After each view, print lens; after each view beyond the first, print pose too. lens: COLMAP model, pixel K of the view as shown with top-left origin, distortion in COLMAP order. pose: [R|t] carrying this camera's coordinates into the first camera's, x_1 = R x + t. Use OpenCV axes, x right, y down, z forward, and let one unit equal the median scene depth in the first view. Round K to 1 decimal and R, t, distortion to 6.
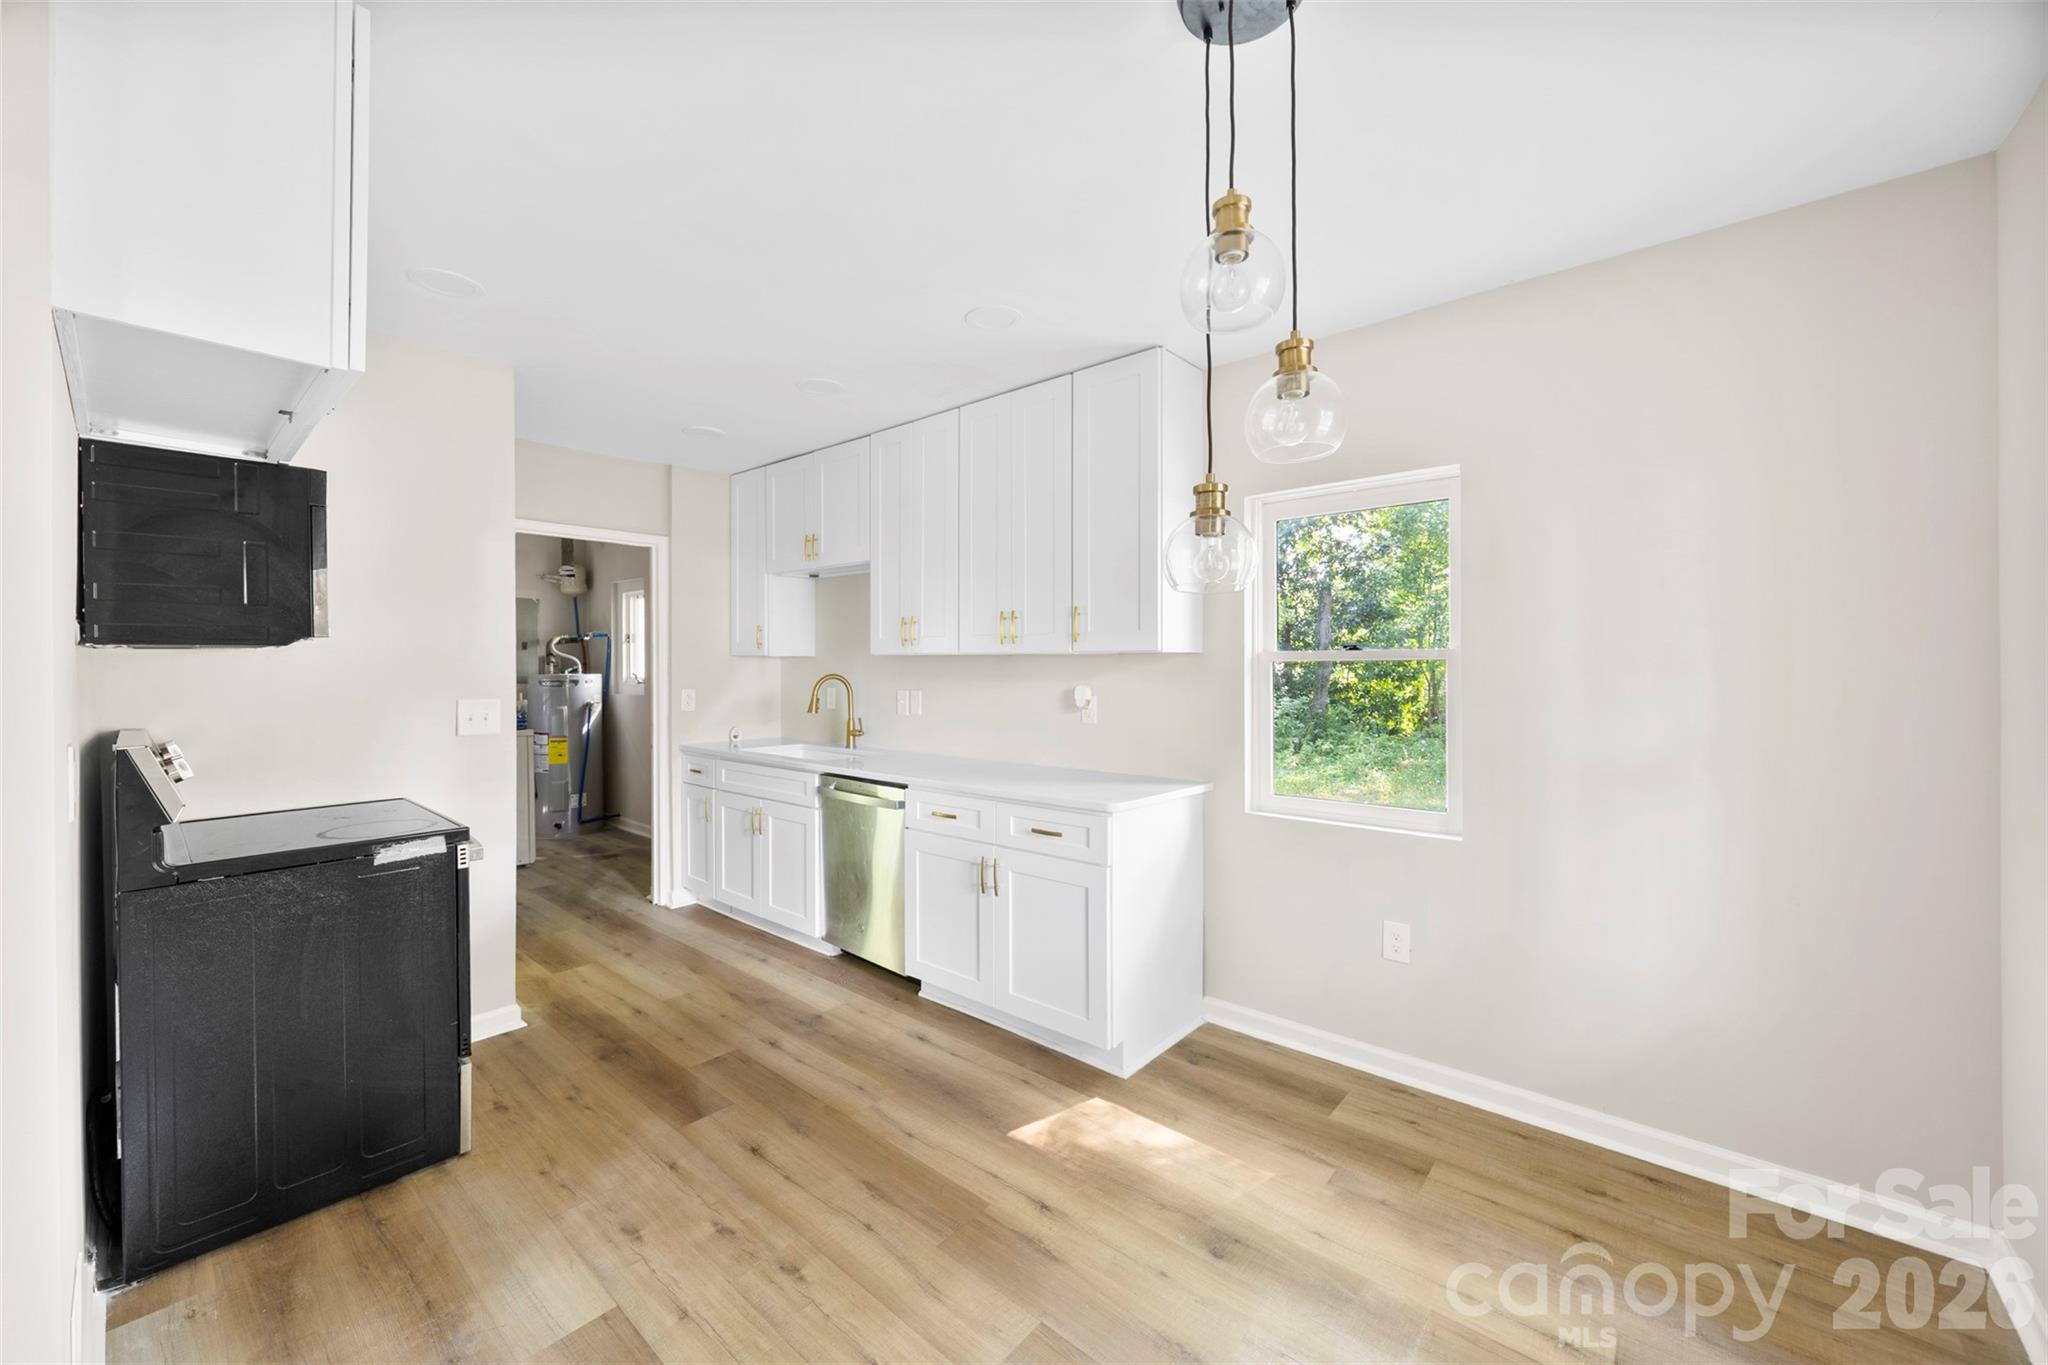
lens RADIAL K [[784.1, 0, 1013.7], [0, 784.1, 662.9], [0, 0, 1]] dist [-0.001183, -0.000875]
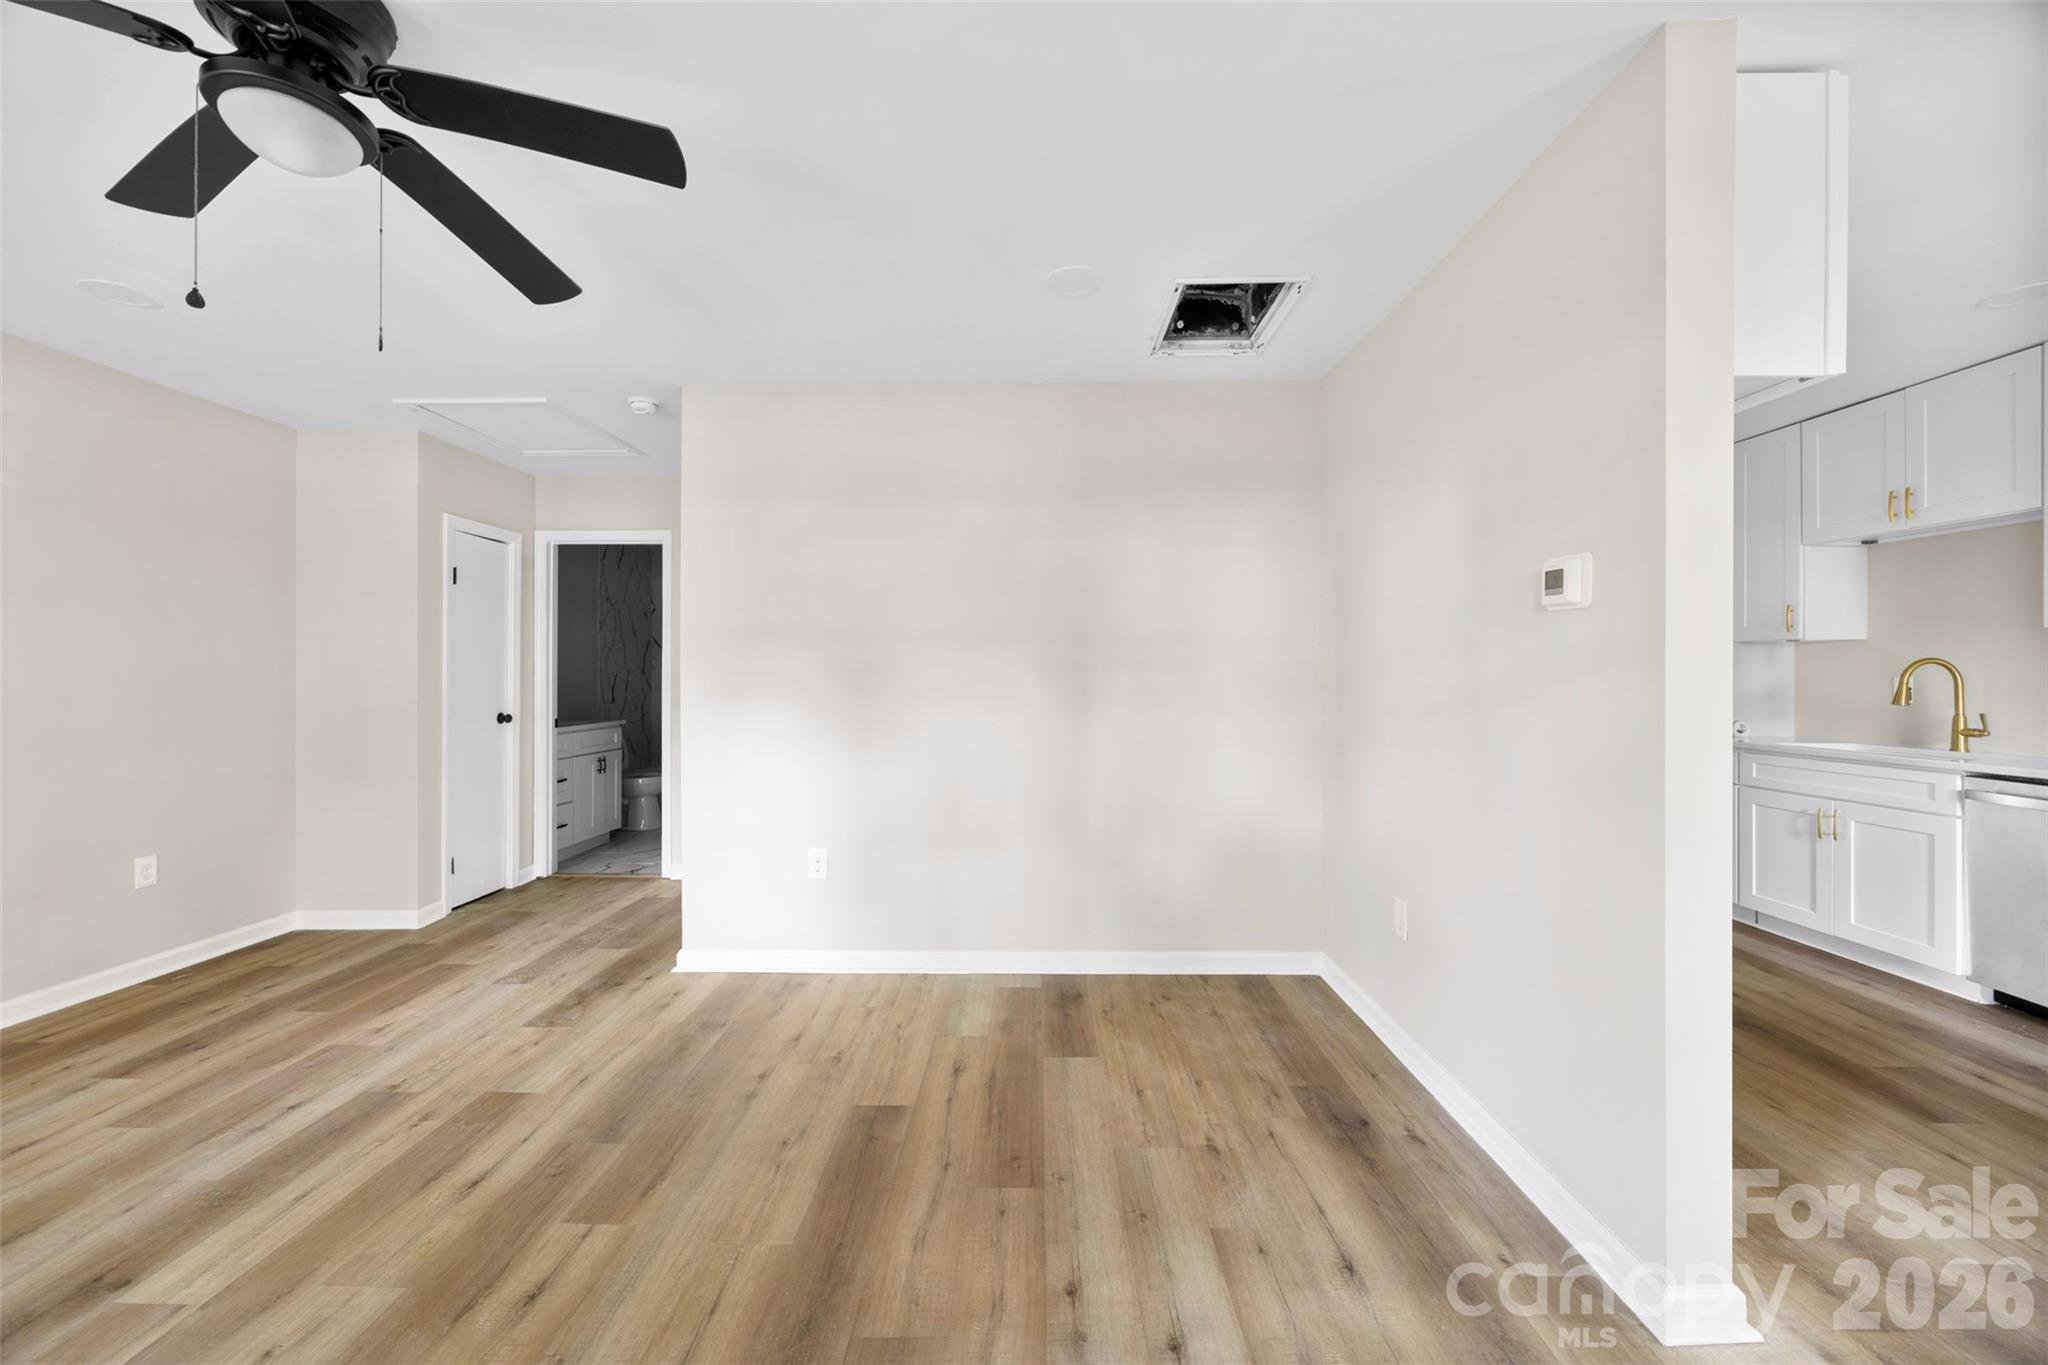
lens RADIAL K [[784.1, 0, 1025.8], [0, 784.1, 673.8], [0, 0, 1]] dist [-0.001183, -0.000875]
pose [[0.650351, 0.002330, -0.759630, -0.333592], [0.000234, 0.999995, 0.003267, 0.040845], [0.759634, -0.002302, 0.650347, -0.343601]]
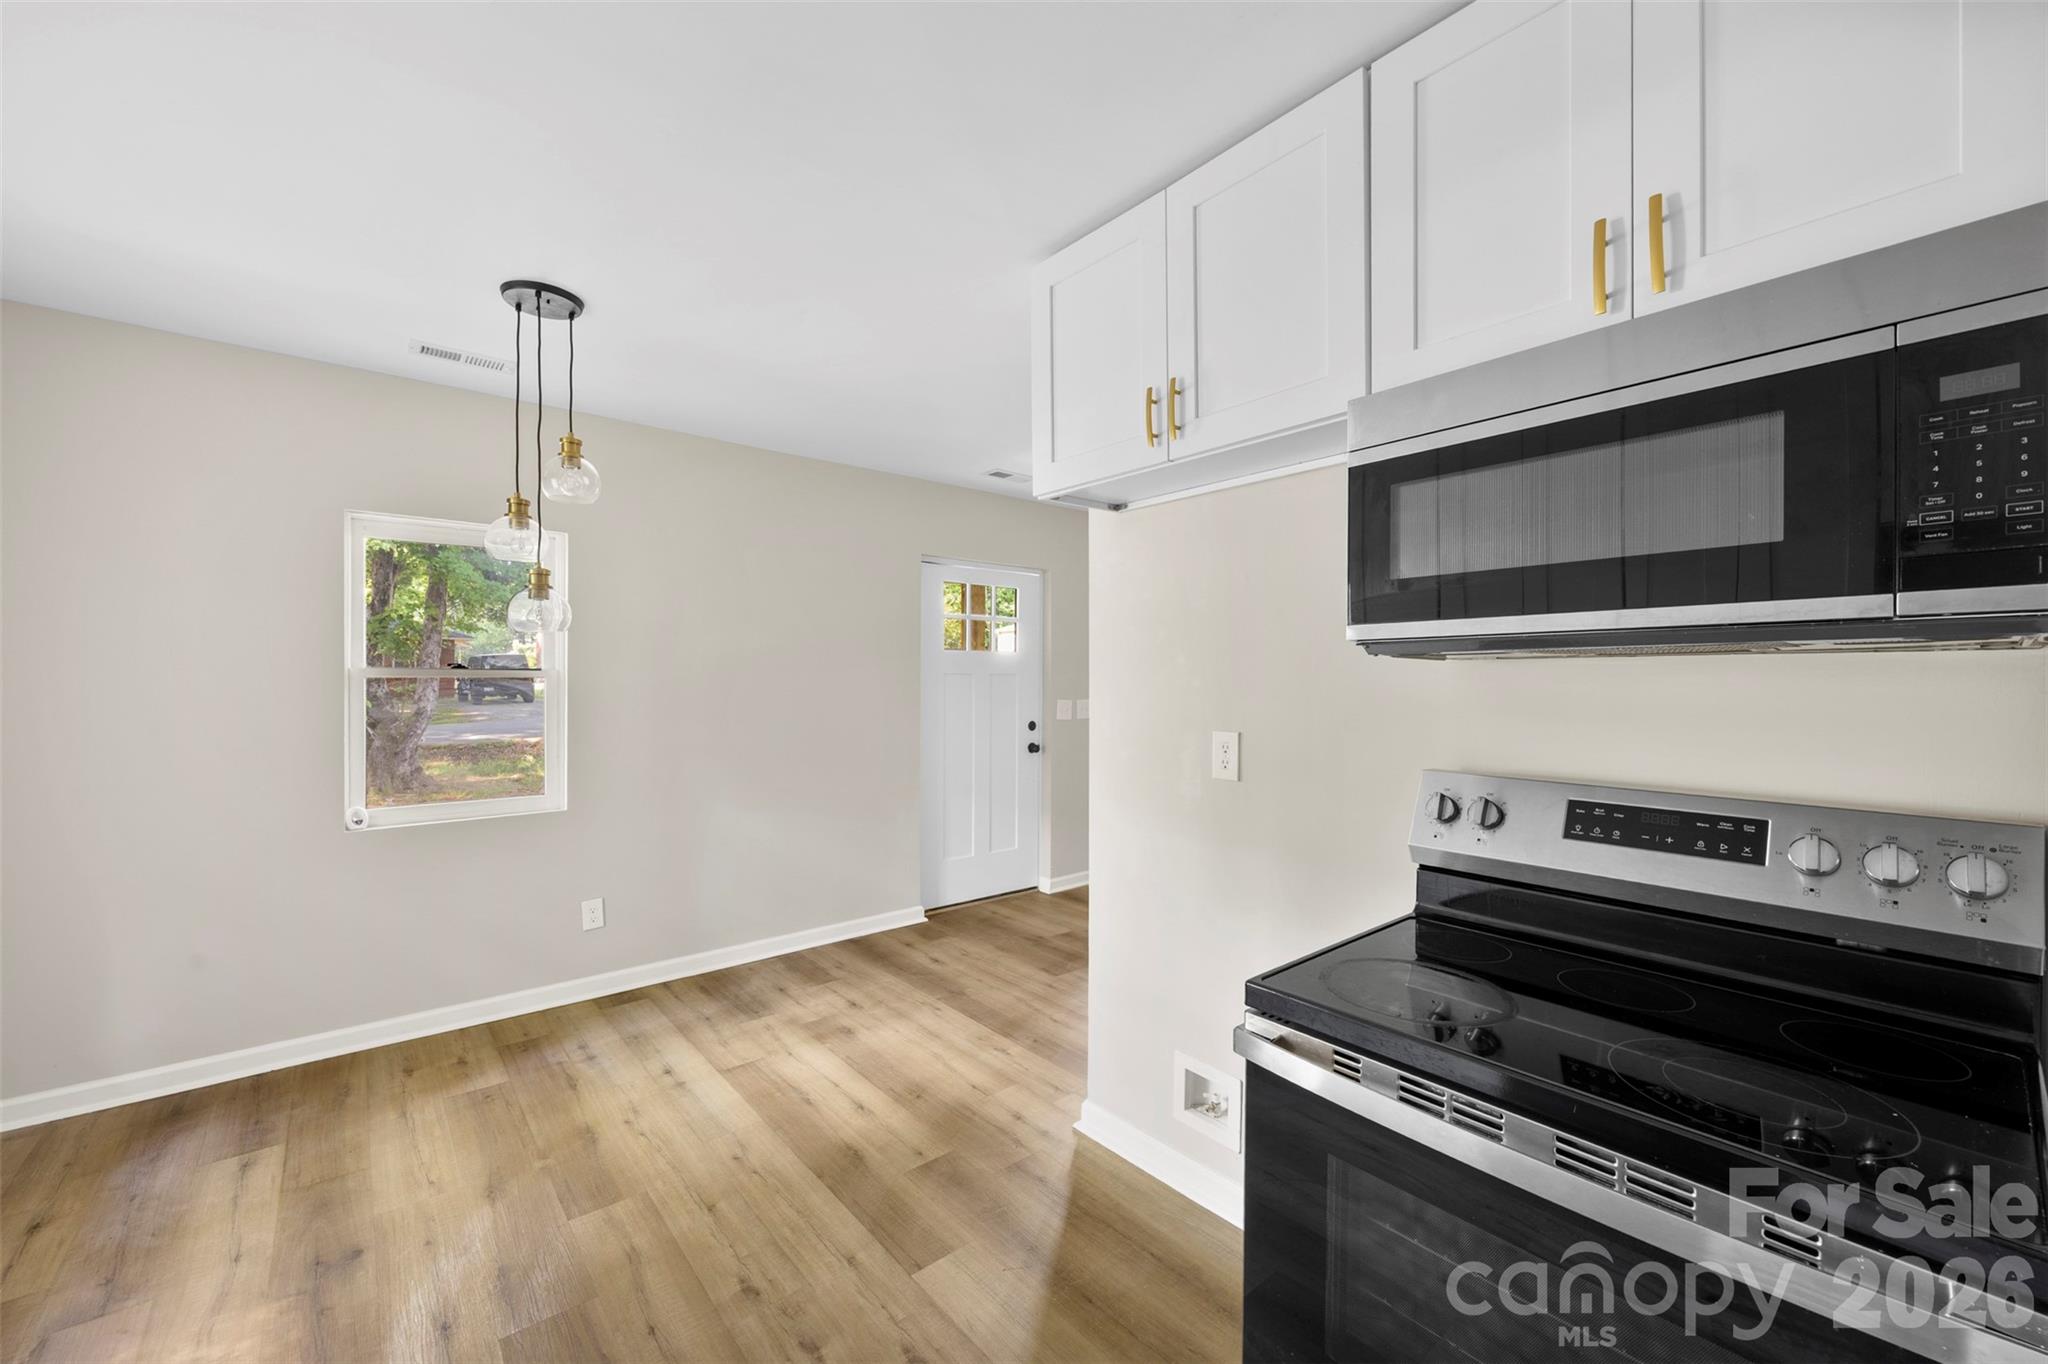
lens RADIAL K [[784.1, 0, 1024.0], [0, 784.1, 683.9], [0, 0, 1]] dist [-0.001183, -0.000875]
pose [[-0.990679, -0.000064, 0.136219, -0.467473], [-0.000109, 1.000000, -0.000323, 0.004733], [-0.136219, -0.000335, -0.990679, 1.184737]]
